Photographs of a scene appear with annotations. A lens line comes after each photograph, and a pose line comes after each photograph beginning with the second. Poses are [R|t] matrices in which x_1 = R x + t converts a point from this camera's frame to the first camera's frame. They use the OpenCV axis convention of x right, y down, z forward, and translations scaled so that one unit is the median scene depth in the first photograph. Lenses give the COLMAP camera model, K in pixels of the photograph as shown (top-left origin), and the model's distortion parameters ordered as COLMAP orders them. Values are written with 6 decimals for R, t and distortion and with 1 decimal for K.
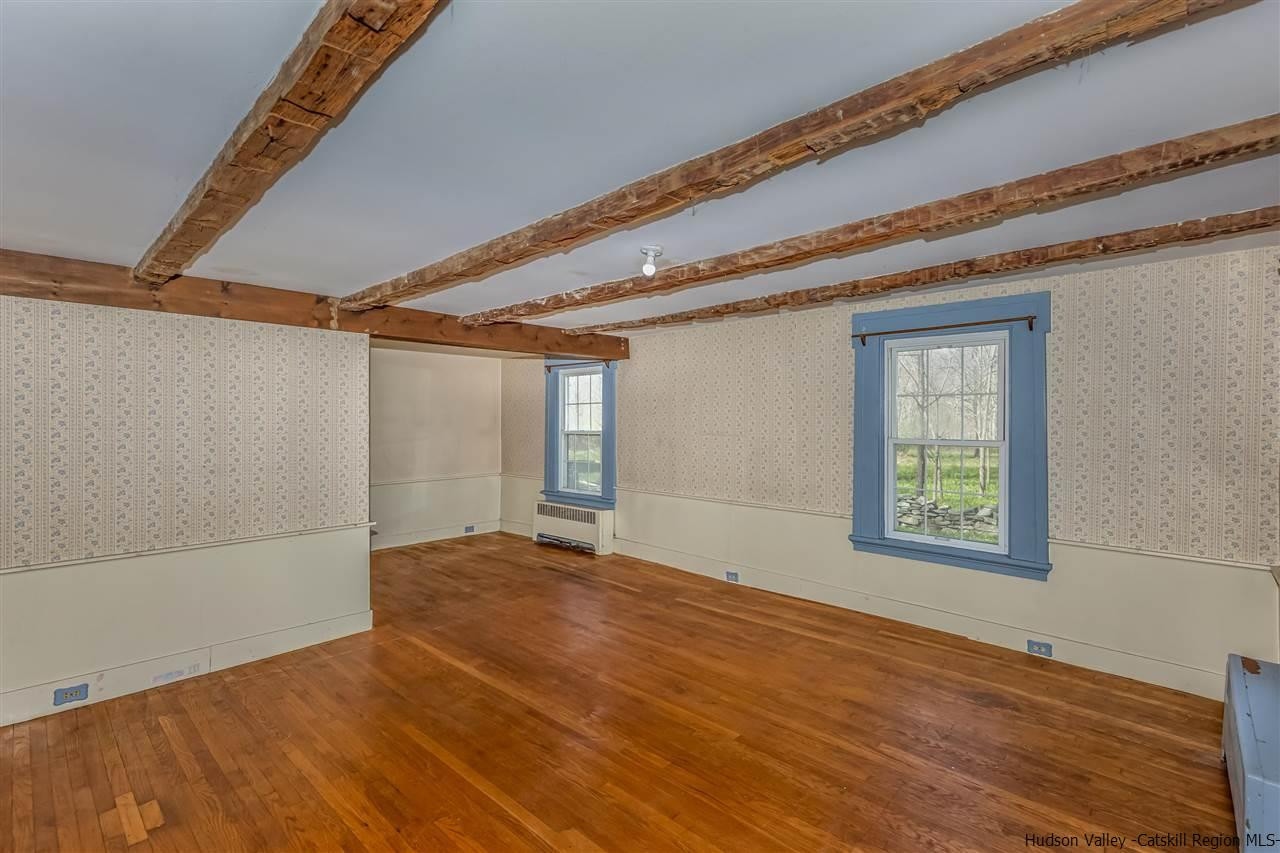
lens RADIAL K [[579.0, 0, 640.0], [0, 579.0, 426.5], [0, 0, 1]] dist [0.002032, 0.000171]
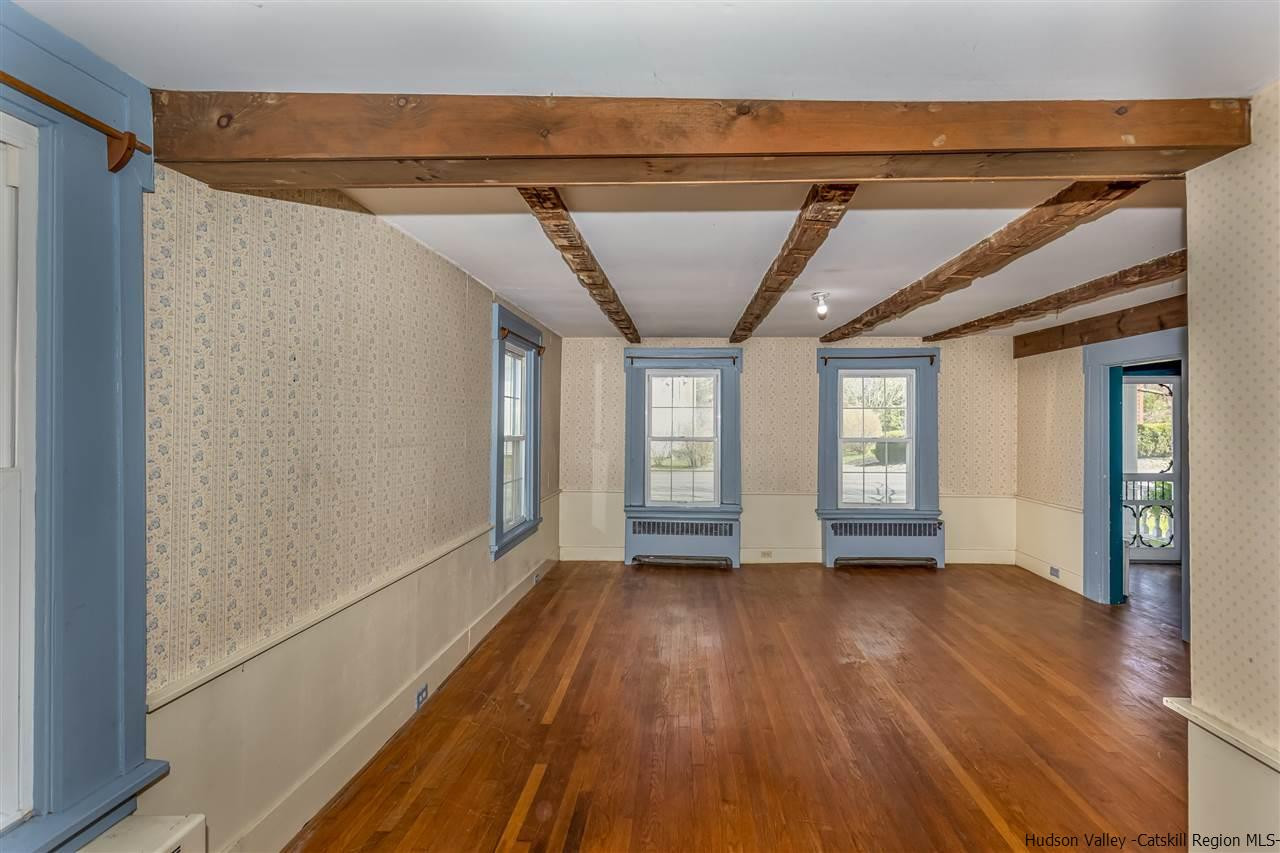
lens RADIAL K [[579.0, 0, 640.0], [0, 579.0, 426.5], [0, 0, 1]] dist [0.002032, 0.000171]
pose [[-0.630842, -0.007356, 0.775876, -0.674081], [0.007796, 0.999844, 0.015818, -0.025643], [-0.775872, 0.016028, -0.630687, 1.896964]]
